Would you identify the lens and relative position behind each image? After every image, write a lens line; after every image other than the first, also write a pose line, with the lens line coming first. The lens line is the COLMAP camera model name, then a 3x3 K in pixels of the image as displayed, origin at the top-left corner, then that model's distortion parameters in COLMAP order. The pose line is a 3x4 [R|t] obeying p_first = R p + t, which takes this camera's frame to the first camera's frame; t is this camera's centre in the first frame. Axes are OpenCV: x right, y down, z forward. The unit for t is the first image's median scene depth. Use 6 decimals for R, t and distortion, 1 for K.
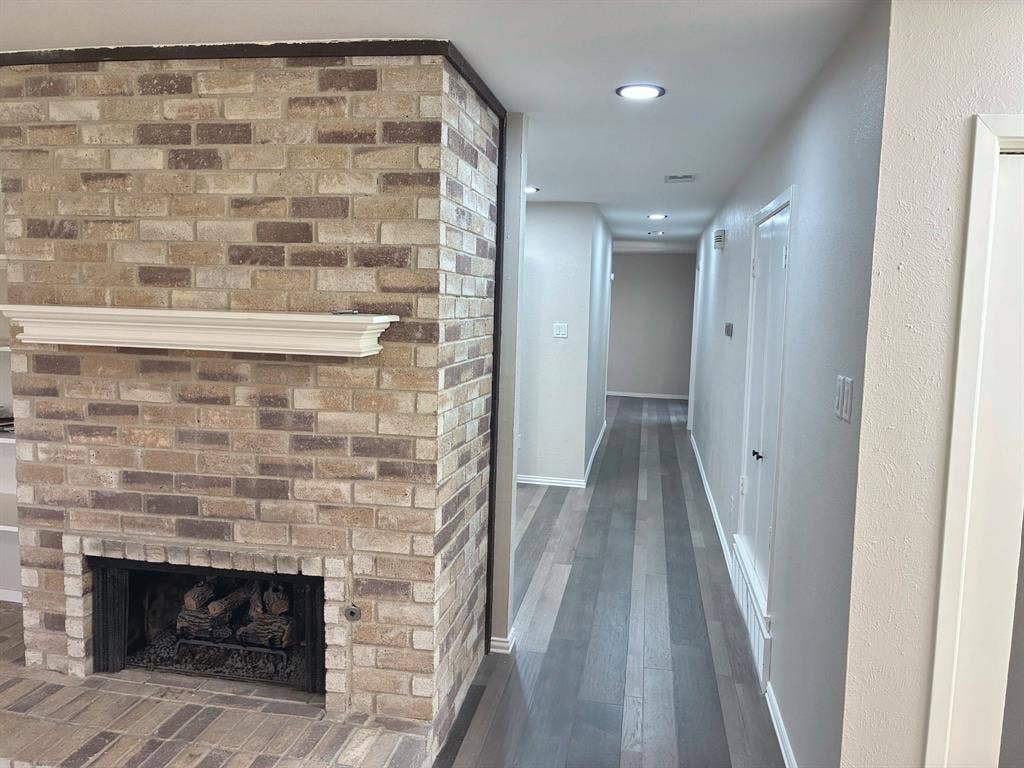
lens RADIAL K [[789.8, 0, 512.3], [0, 789.8, 384.2], [0, 0, 1]] dist [0.025686, -0.035223]
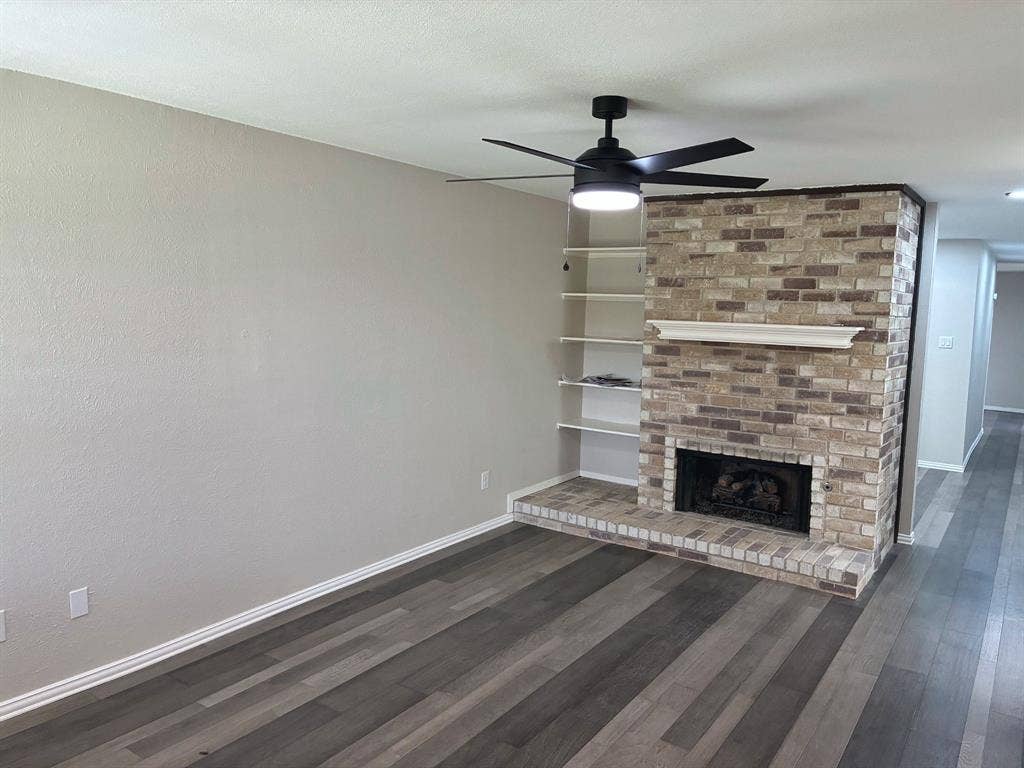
lens RADIAL K [[789.8, 0, 504.5], [0, 789.8, 380.3], [0, 0, 1]] dist [0.025686, -0.035223]
pose [[0.911326, 0.039849, -0.409753, -0.139055], [-0.049339, 0.998703, -0.012608, 0.098525], [0.408719, 0.031707, 0.912109, -1.000453]]
